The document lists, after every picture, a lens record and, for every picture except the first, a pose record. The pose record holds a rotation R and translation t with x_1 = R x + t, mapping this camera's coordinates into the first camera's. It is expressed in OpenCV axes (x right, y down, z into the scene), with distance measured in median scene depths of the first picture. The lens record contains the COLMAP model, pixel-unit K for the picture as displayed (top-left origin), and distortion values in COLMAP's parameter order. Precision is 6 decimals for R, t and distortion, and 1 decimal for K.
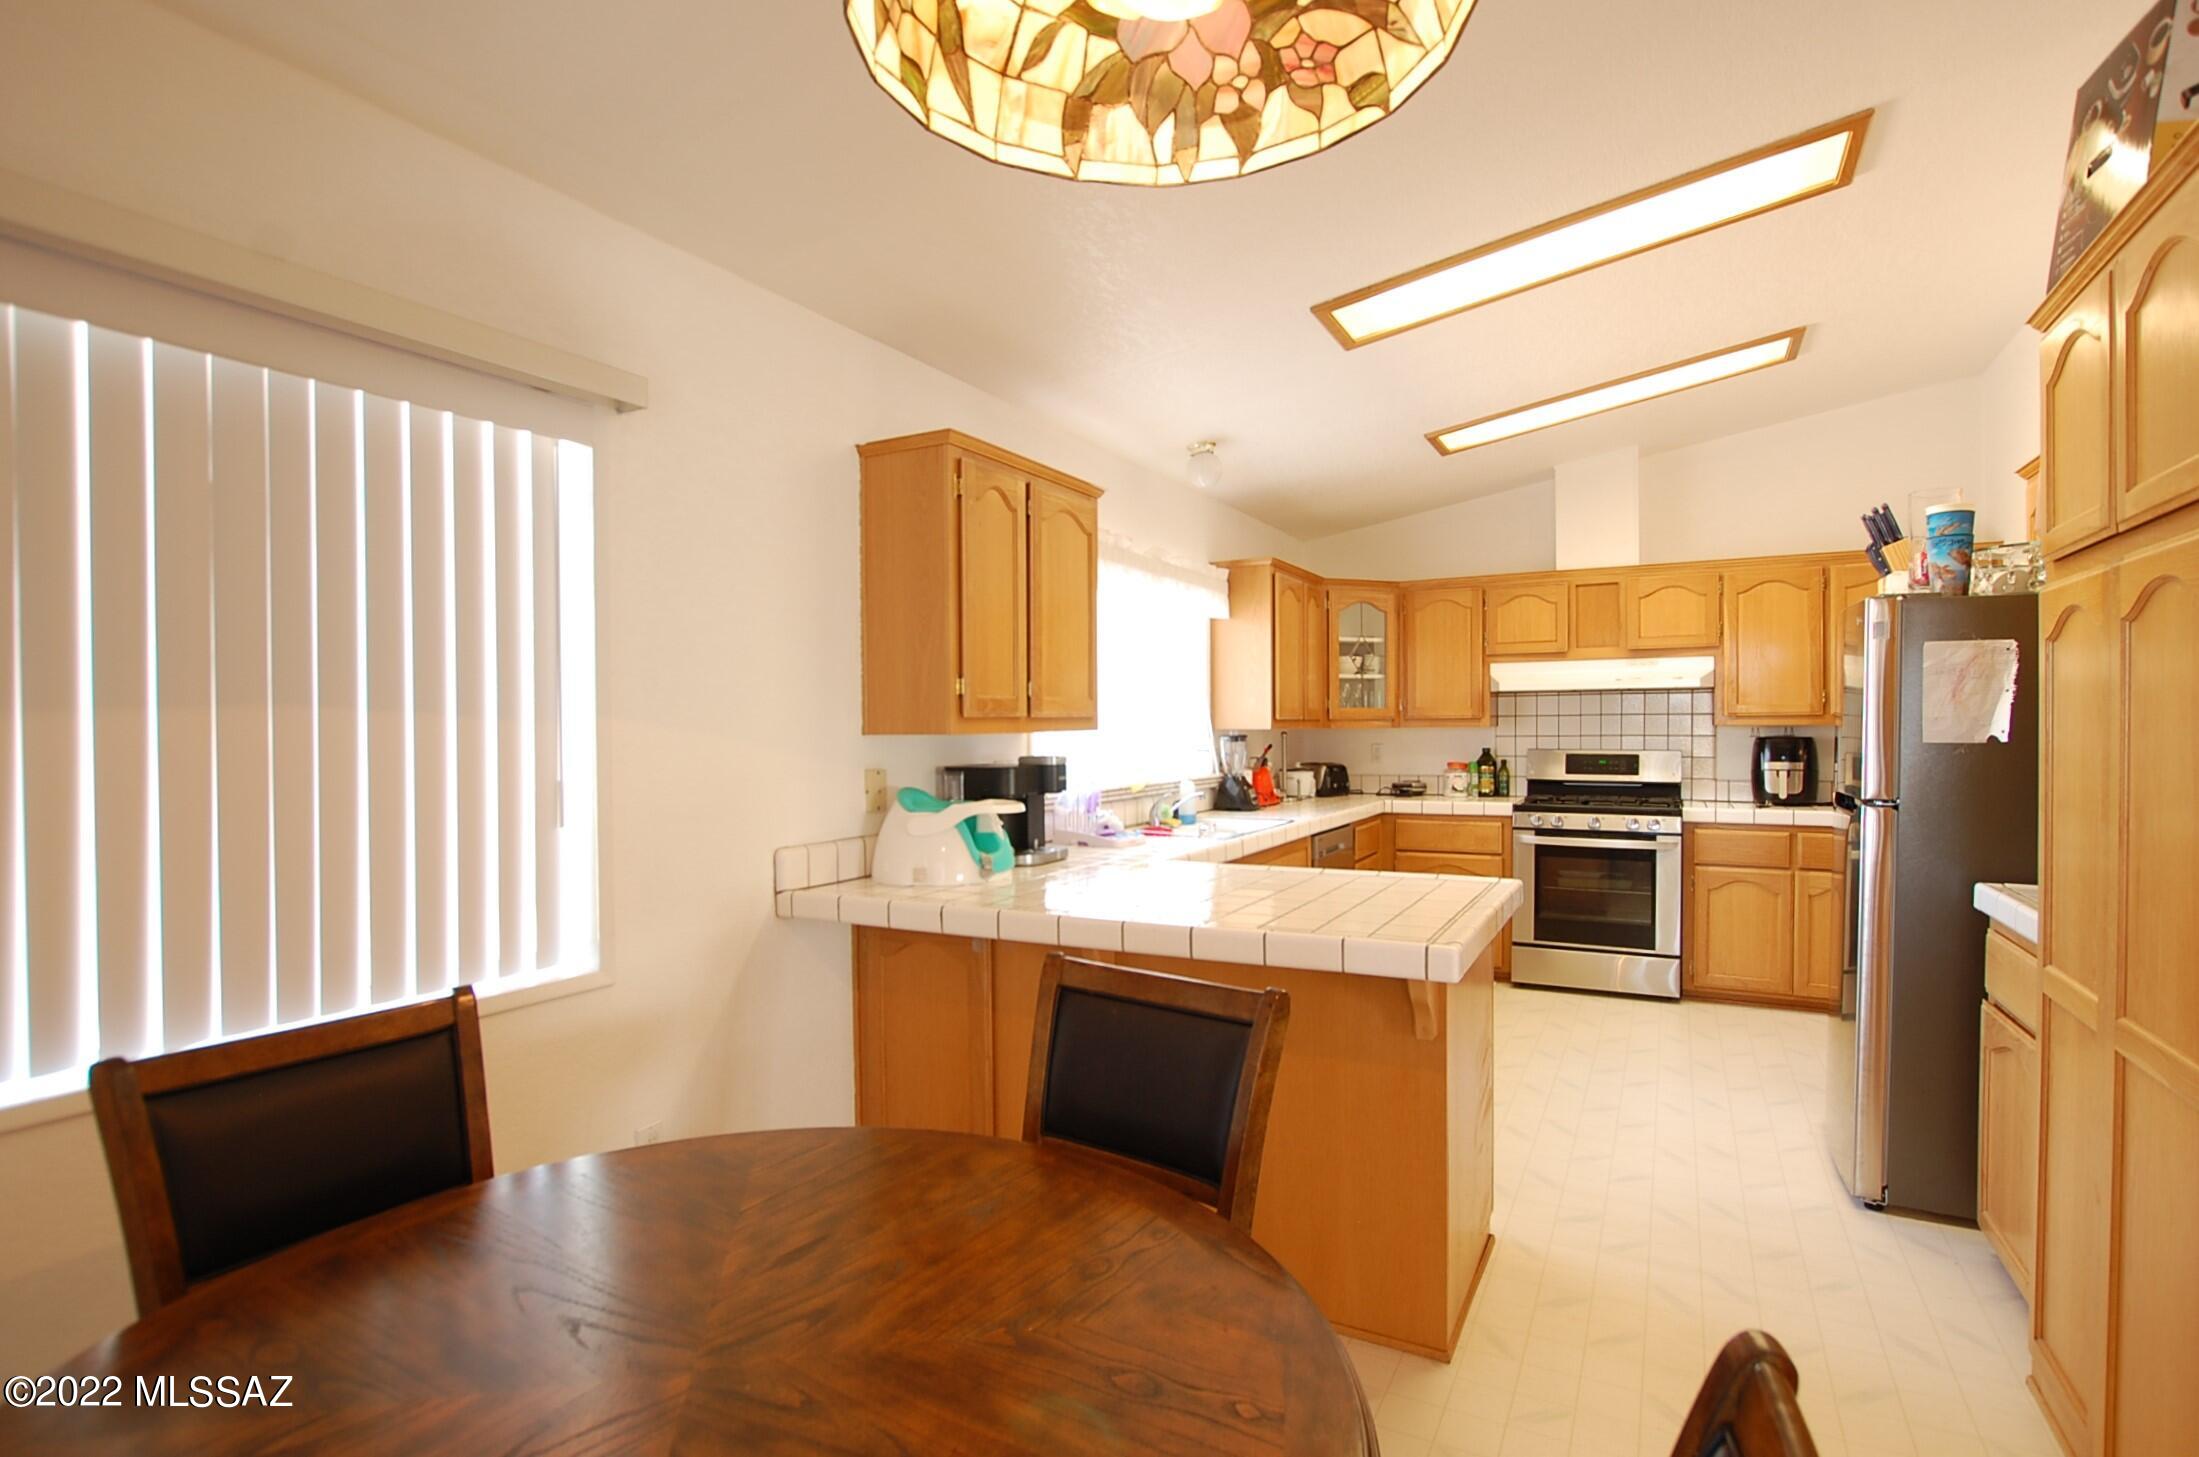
lens RADIAL K [[1071.5, 0, 1119.9], [0, 1071.5, 739.6], [0, 0, 1]] dist [-0.020066, 0.000490]
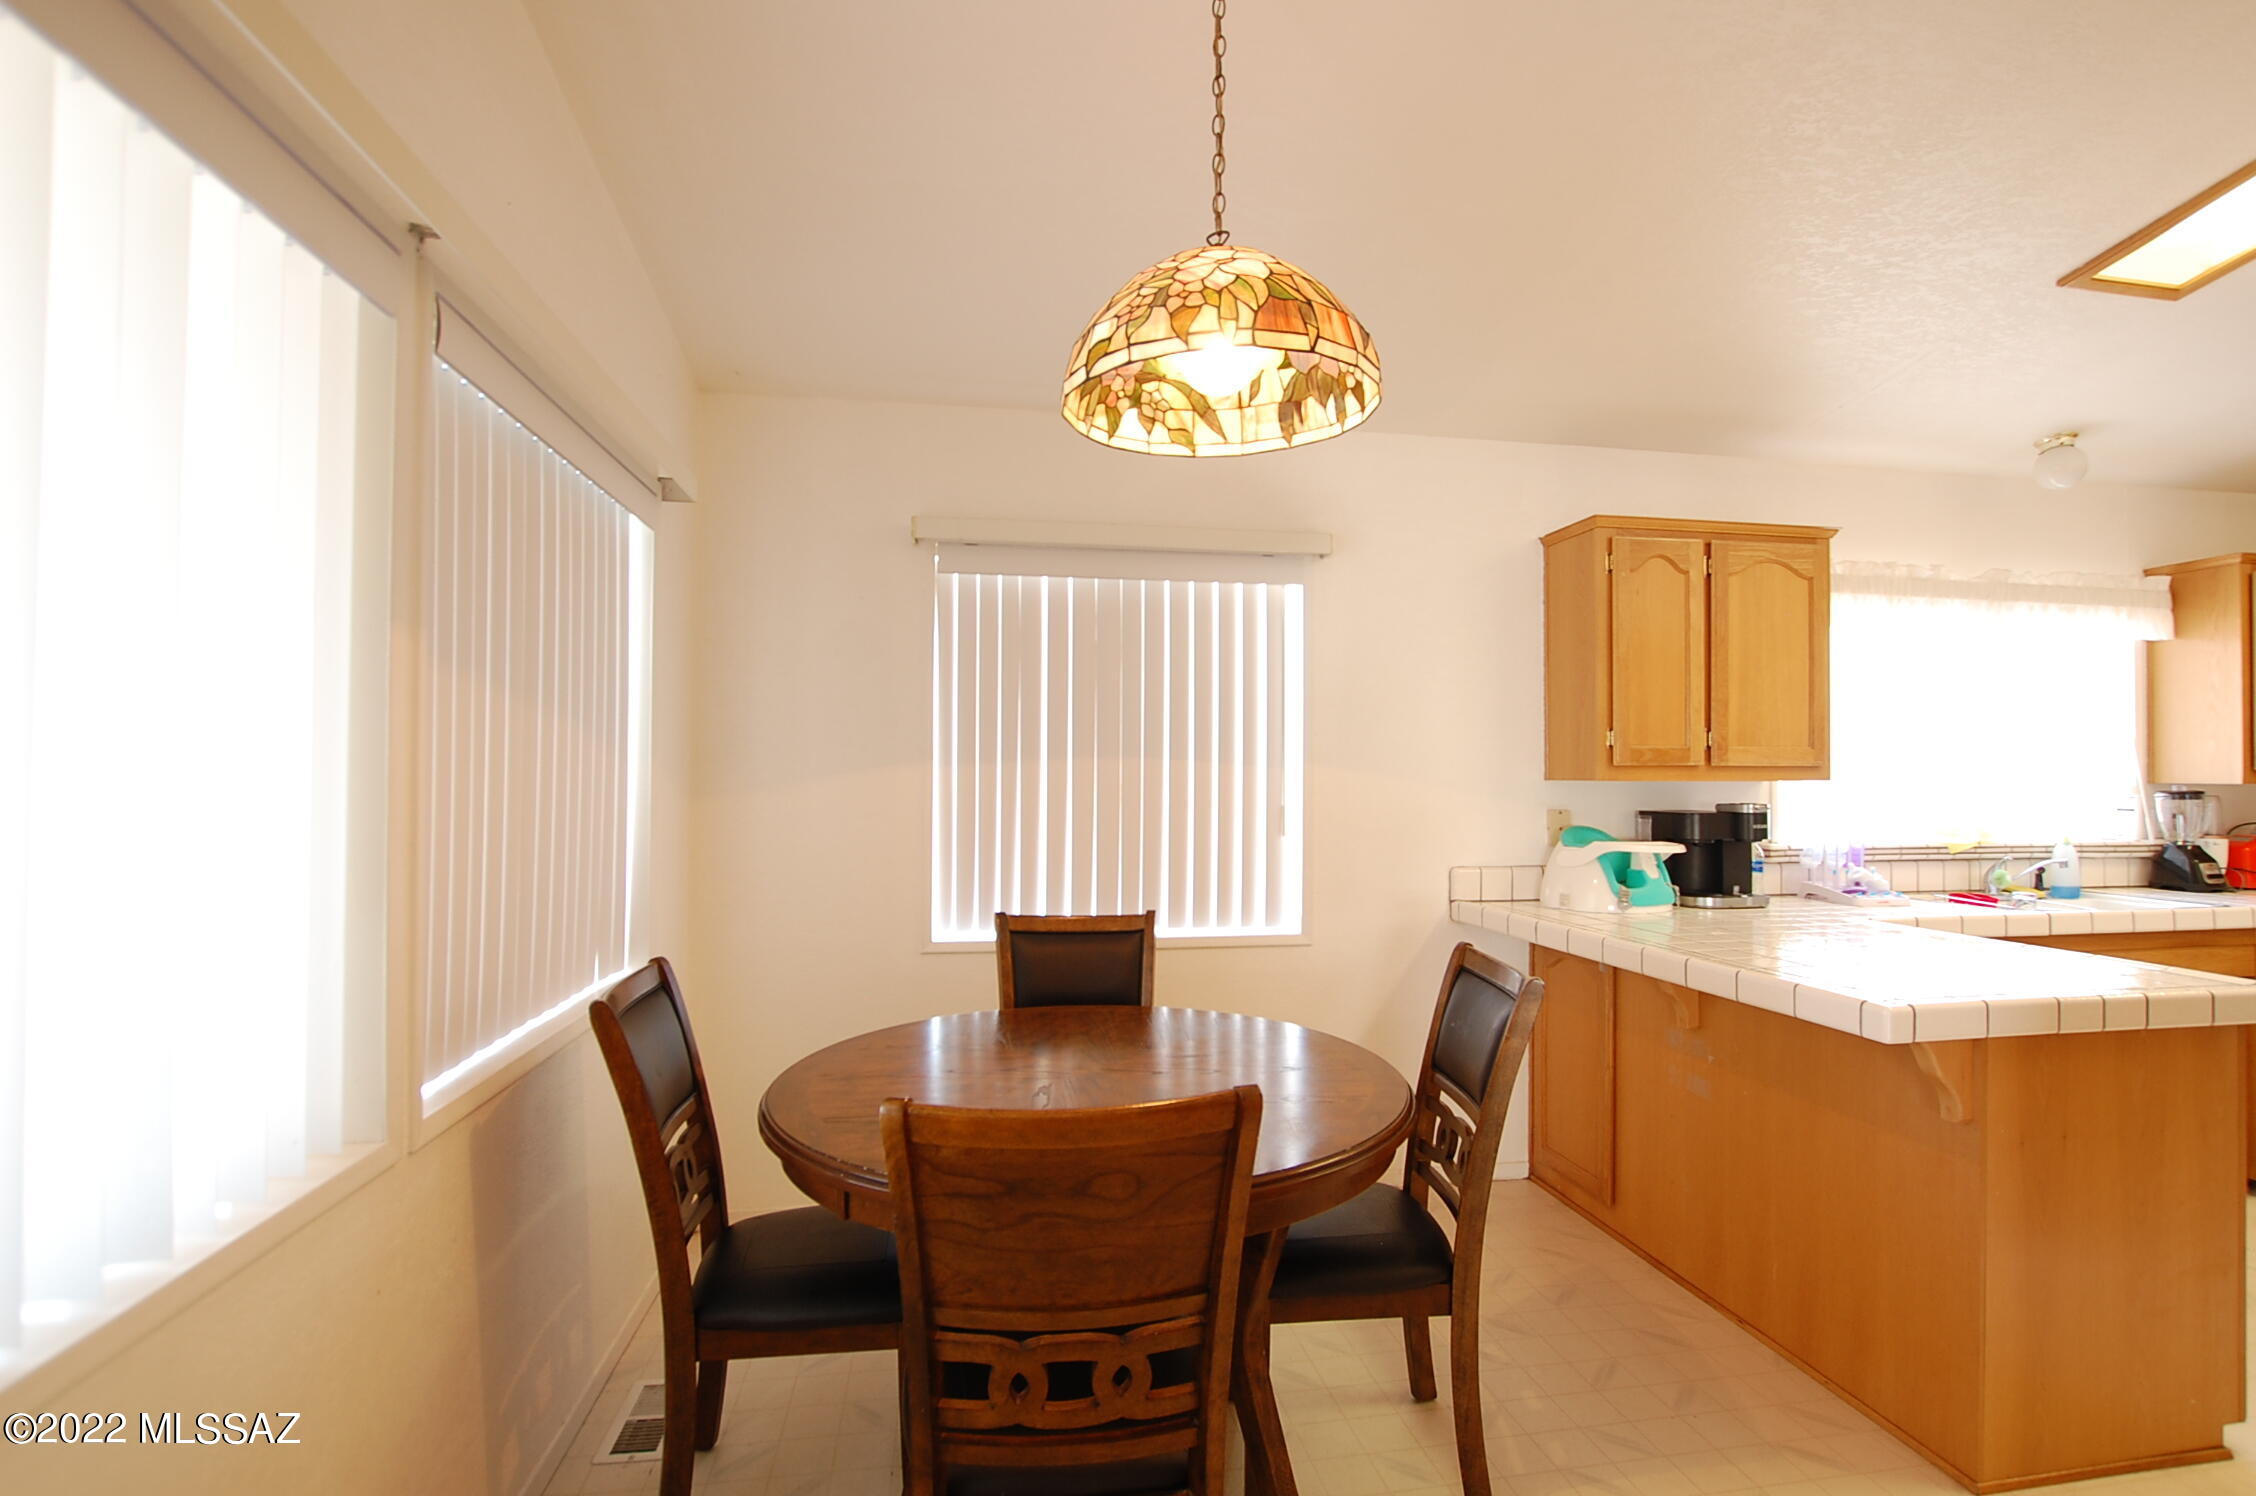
lens RADIAL K [[1058.5, 0, 1126.8], [0, 1058.5, 758.8], [0, 0, 1]] dist [-0.025429, 0.000085]
pose [[0.599159, 0.000623, -0.800630, 0.334988], [-0.020615, 0.999680, -0.014649, -0.000898], [0.800365, 0.025282, 0.598980, -0.057764]]
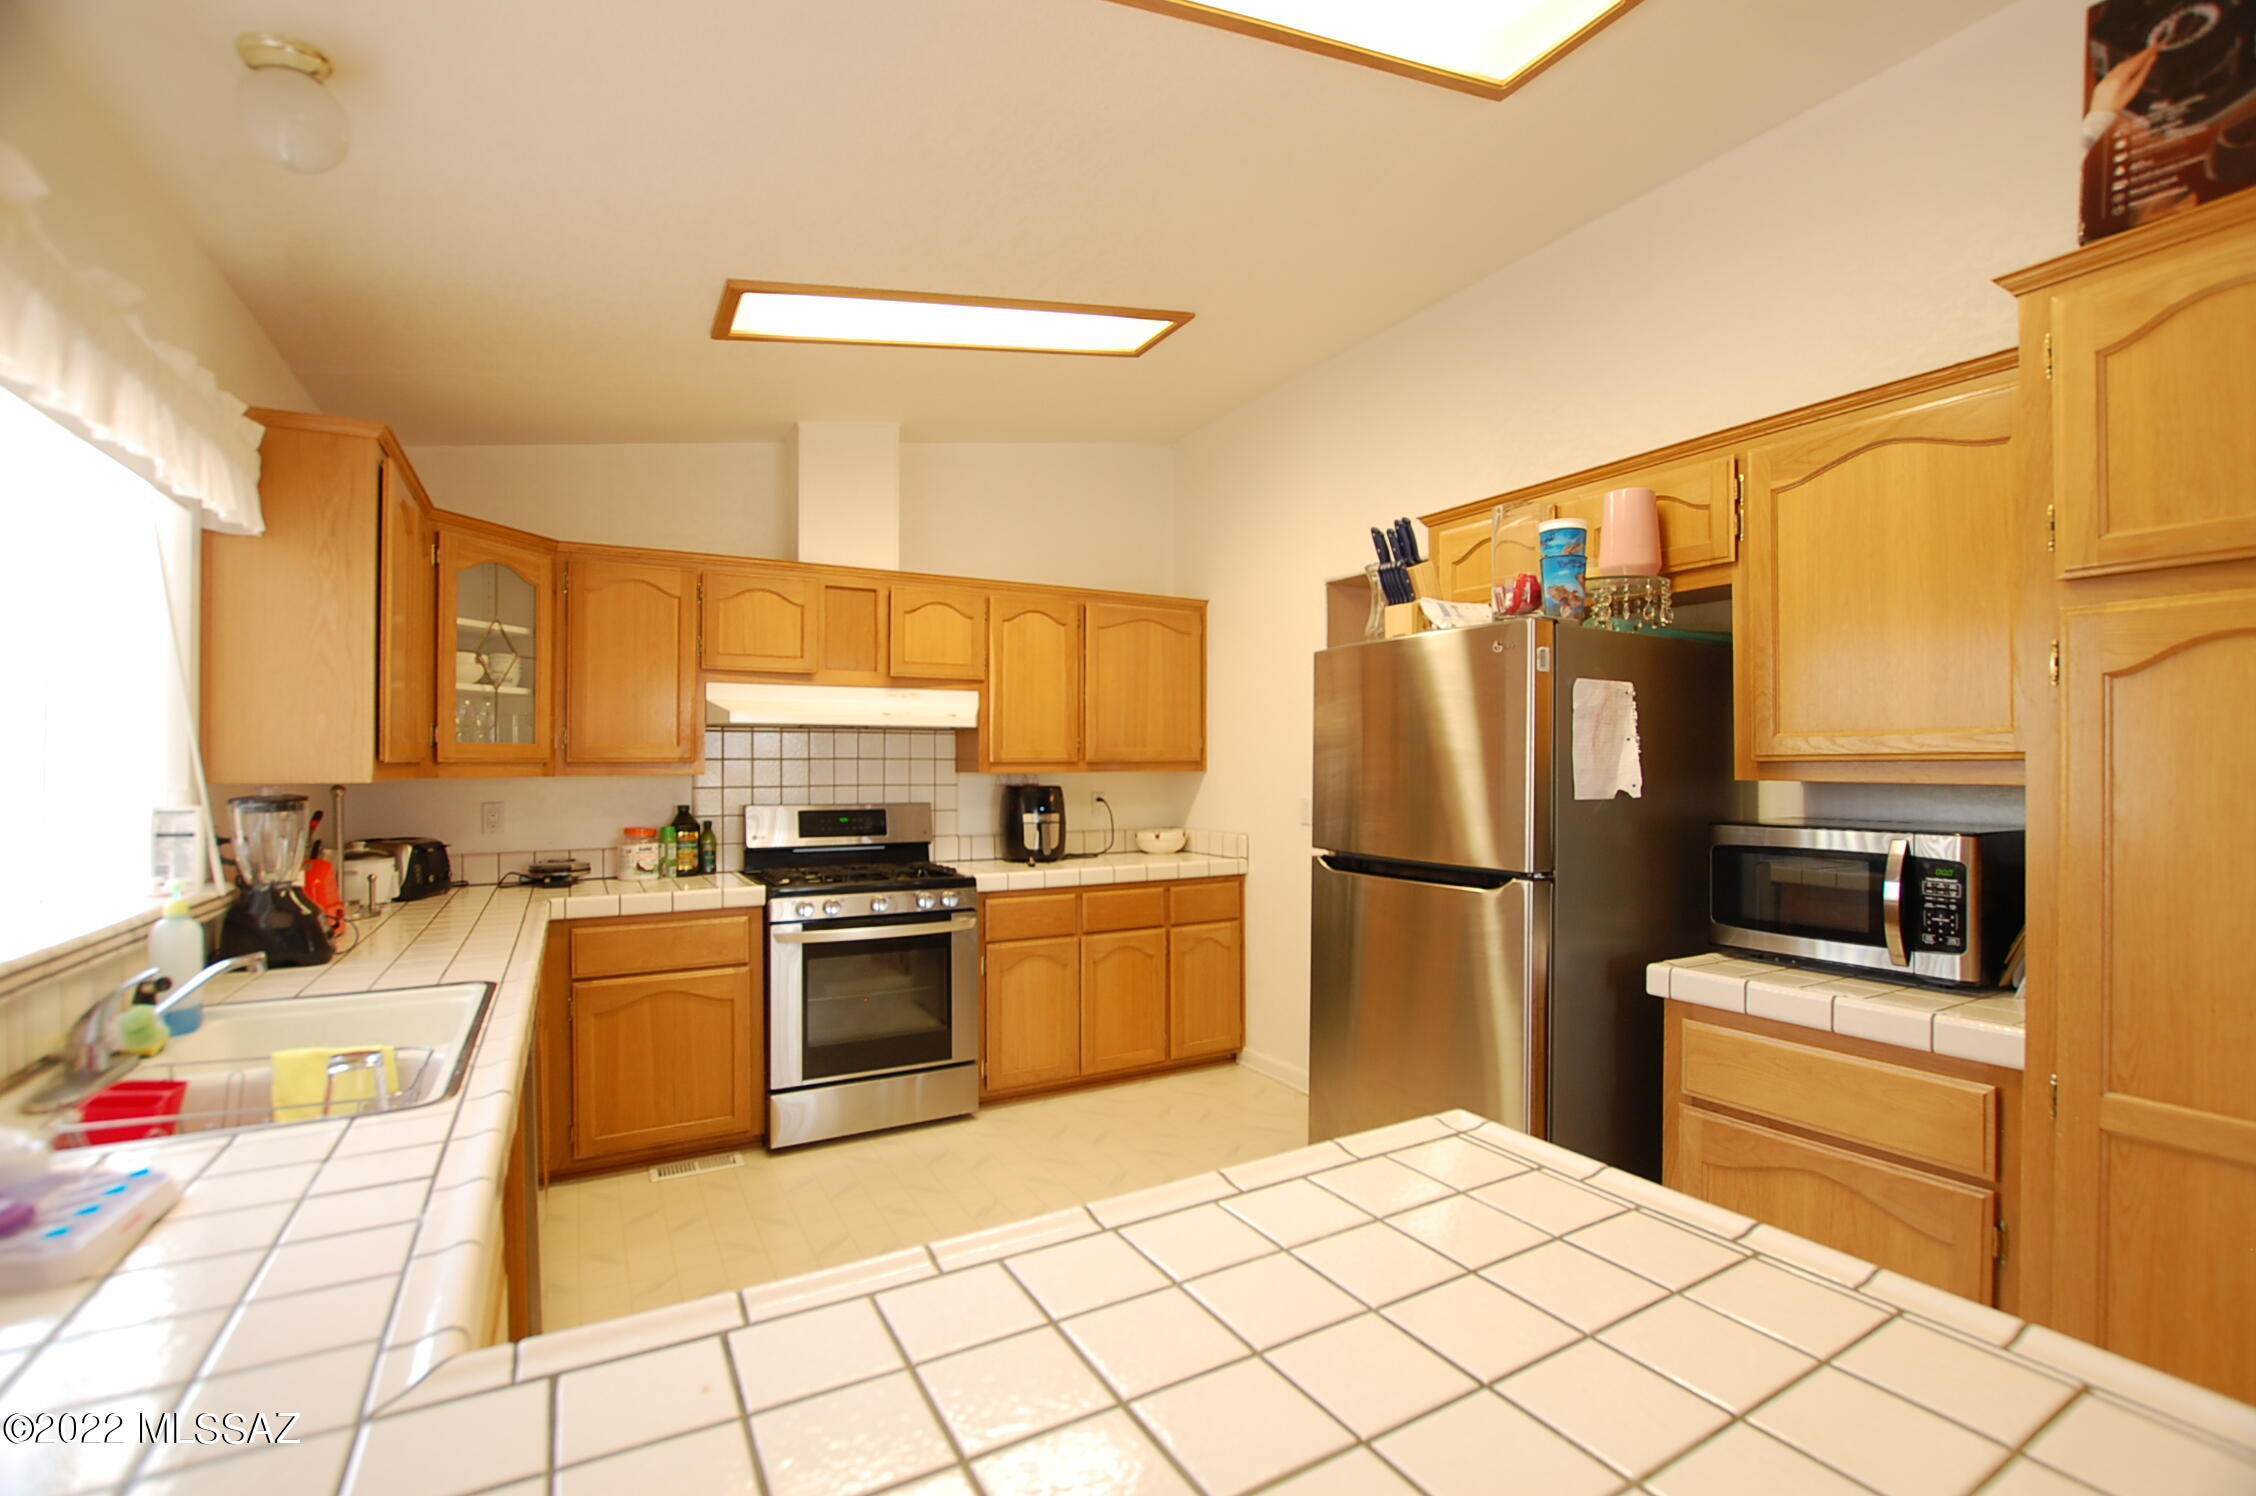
lens RADIAL K [[992.0, 0, 1142.8], [0, 992.0, 757.7], [0, 0, 1]] dist [-0.029958, 0.001147]
pose [[0.535238, 0.011473, 0.844623, -0.056000], [0.007996, 0.999794, -0.018649, -0.013559], [-0.844663, 0.016735, 0.535036, 0.652119]]
